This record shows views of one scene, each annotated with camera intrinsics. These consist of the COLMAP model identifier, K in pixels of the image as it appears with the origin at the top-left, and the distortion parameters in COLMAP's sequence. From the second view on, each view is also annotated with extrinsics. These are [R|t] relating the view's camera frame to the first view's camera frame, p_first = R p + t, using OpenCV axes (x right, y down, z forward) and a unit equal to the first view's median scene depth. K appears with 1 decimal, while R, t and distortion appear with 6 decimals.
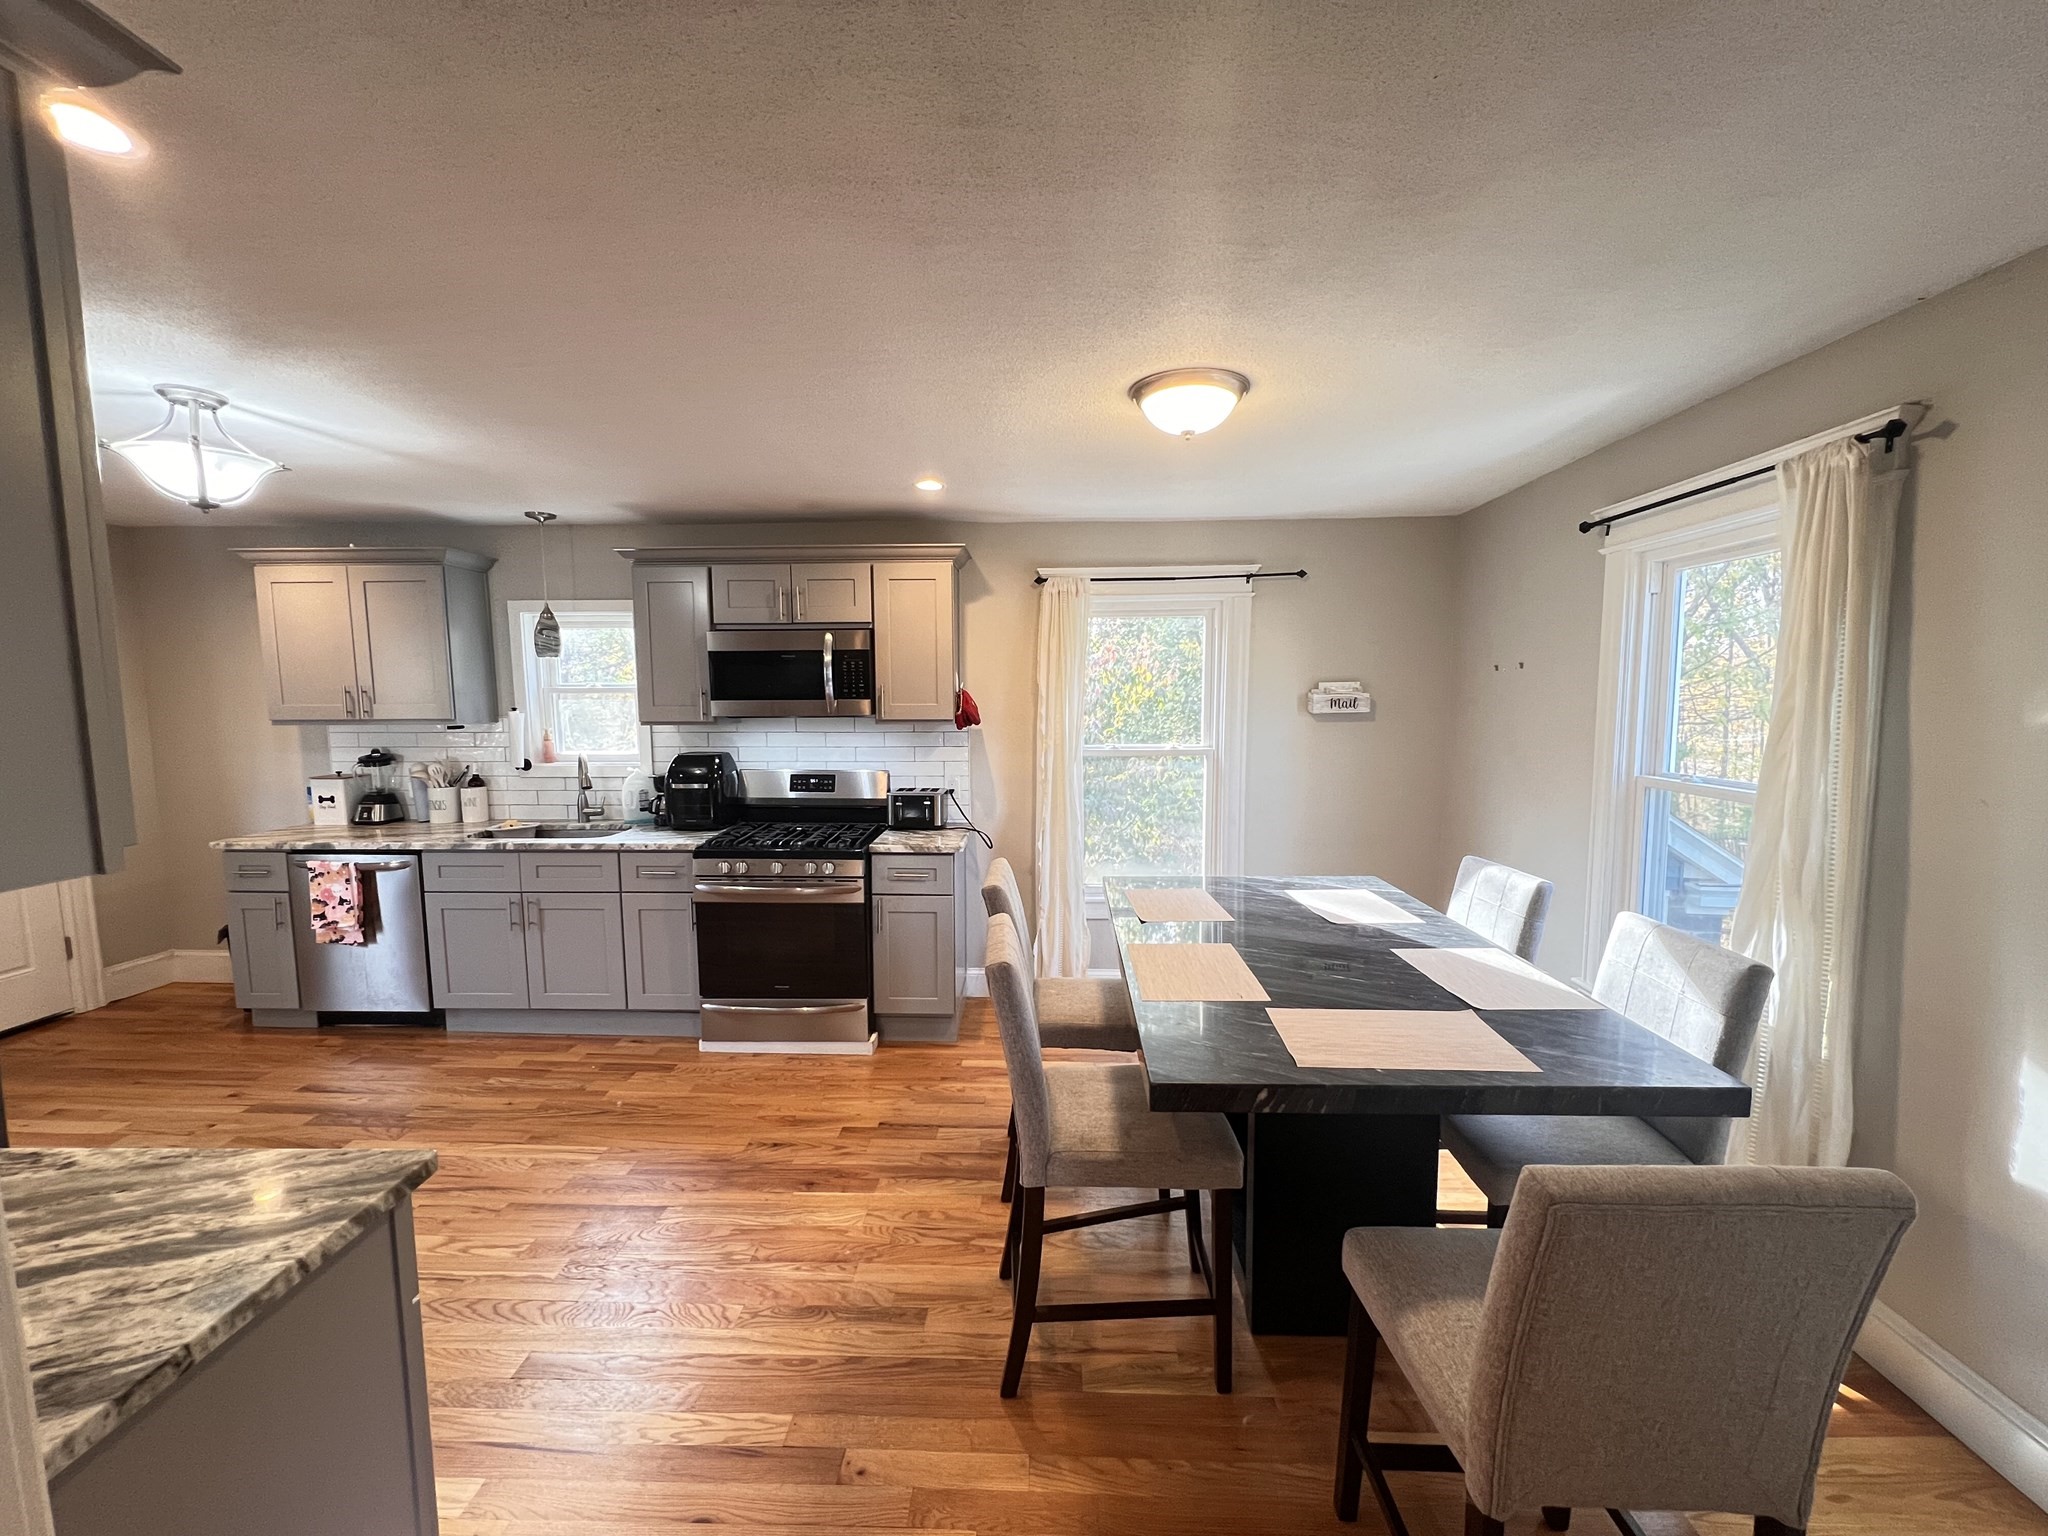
lens RADIAL K [[817.8, 0, 1026.6], [0, 817.8, 771.8], [0, 0, 1]] dist [-0.000806, -0.000213]
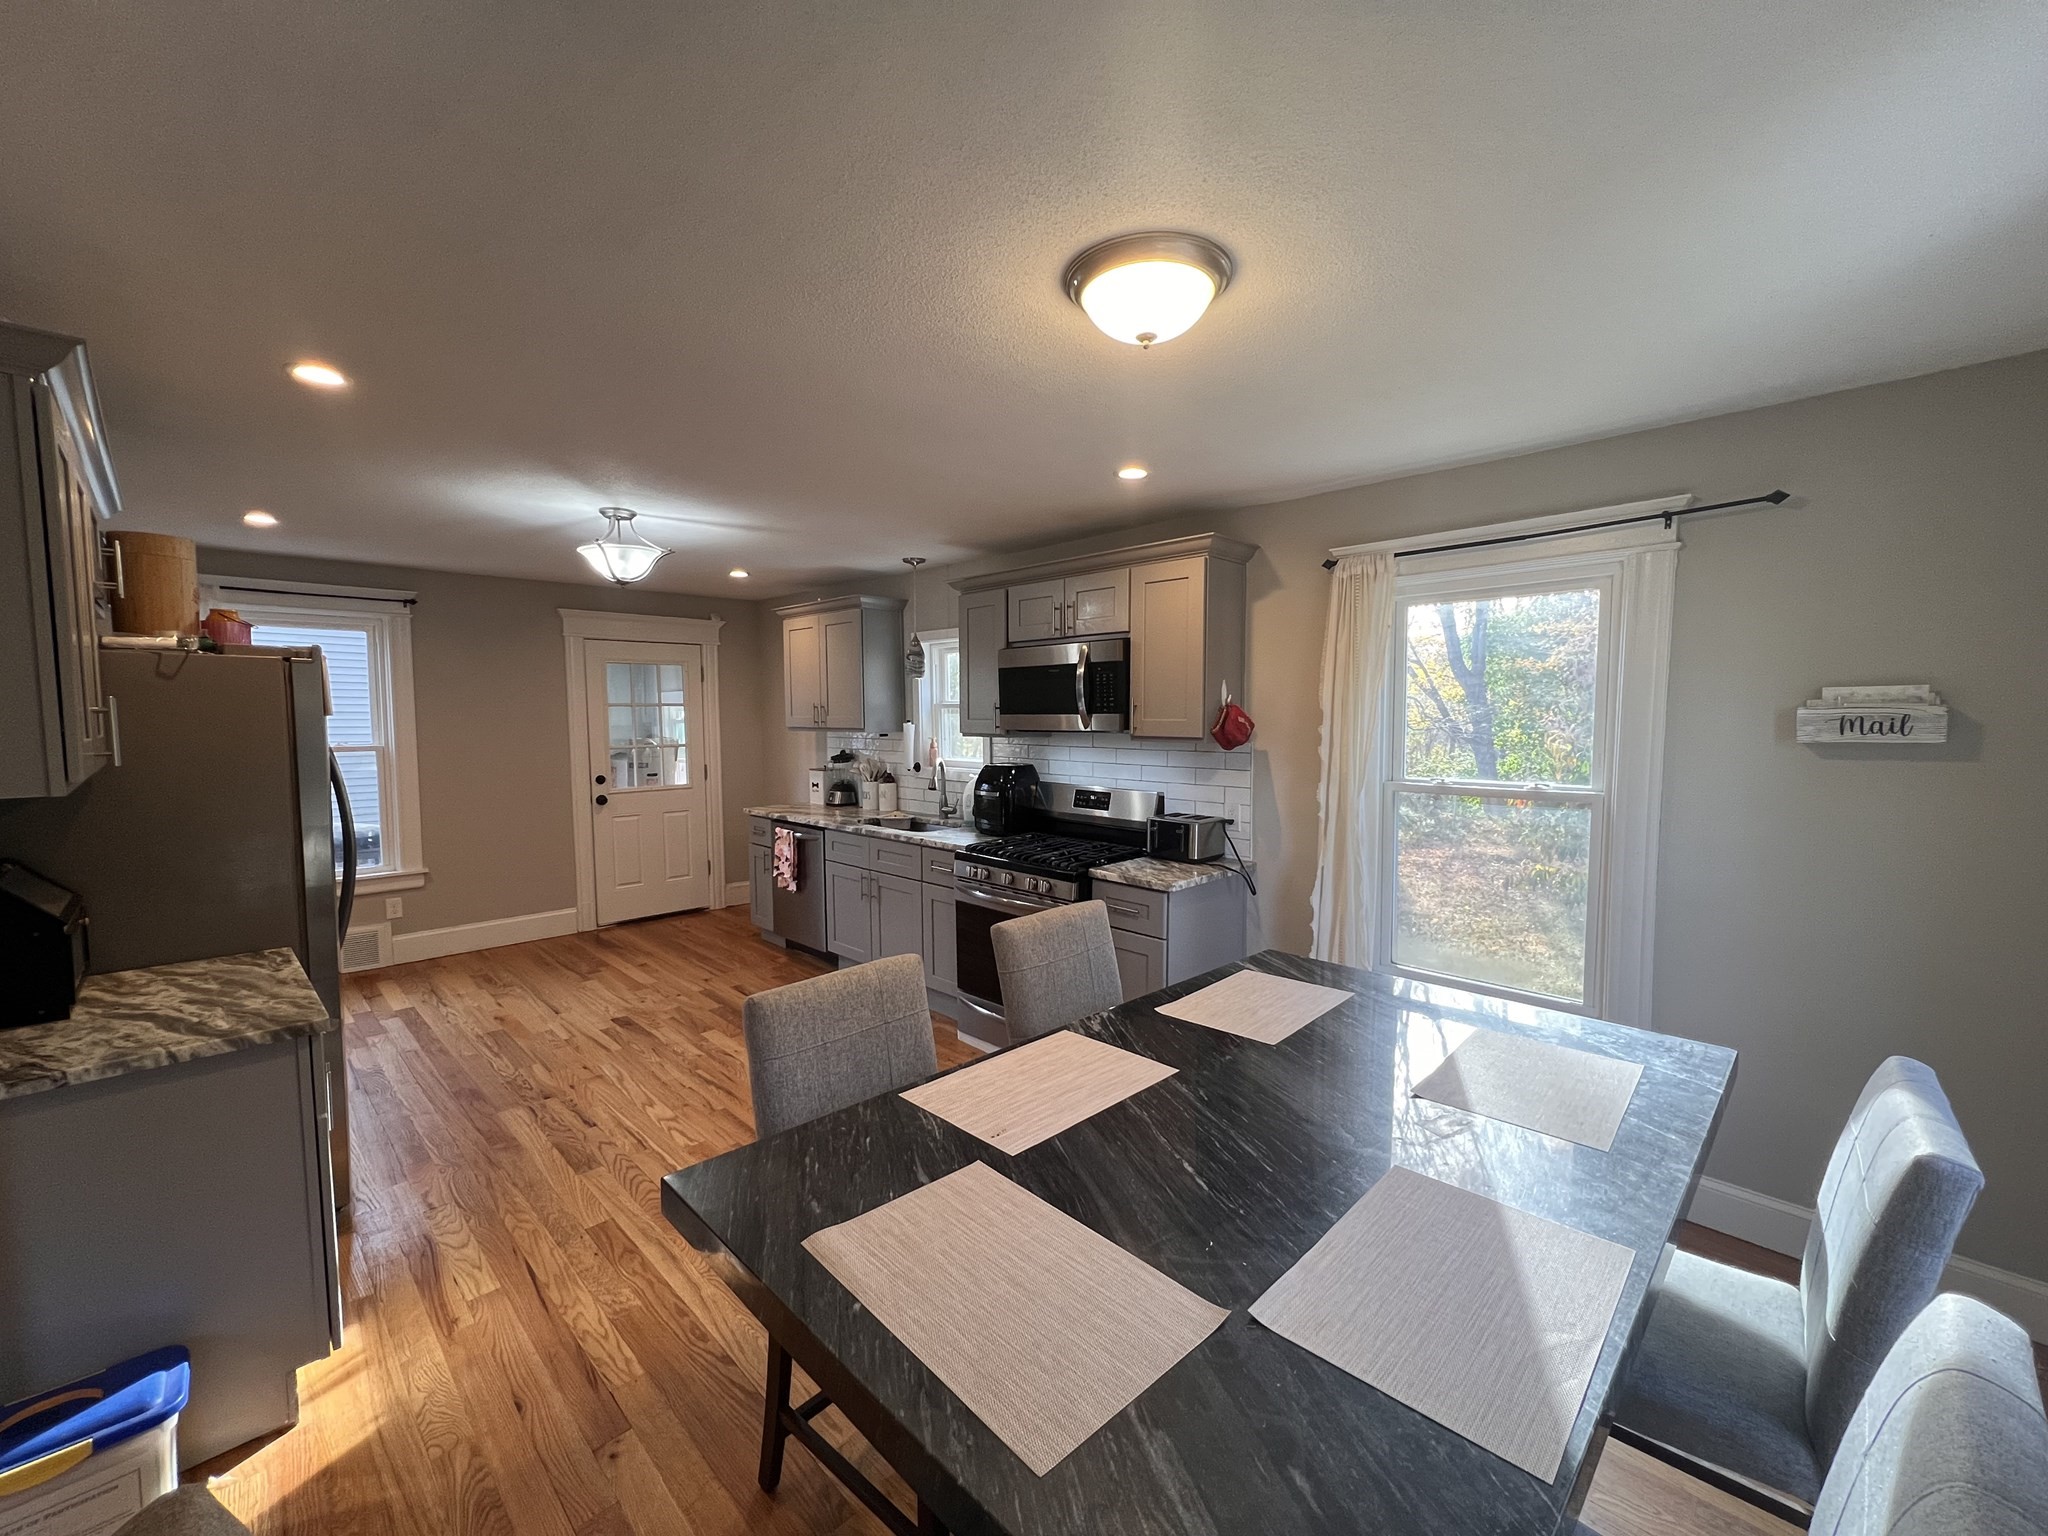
lens RADIAL K [[817.8, 0, 1026.6], [0, 817.8, 771.8], [0, 0, 1]] dist [-0.000806, -0.000213]
pose [[0.731939, 0.051942, -0.679387, 0.362733], [-0.068655, 0.997638, 0.002308, -0.017392], [0.677902, 0.044954, 0.733776, 0.244597]]
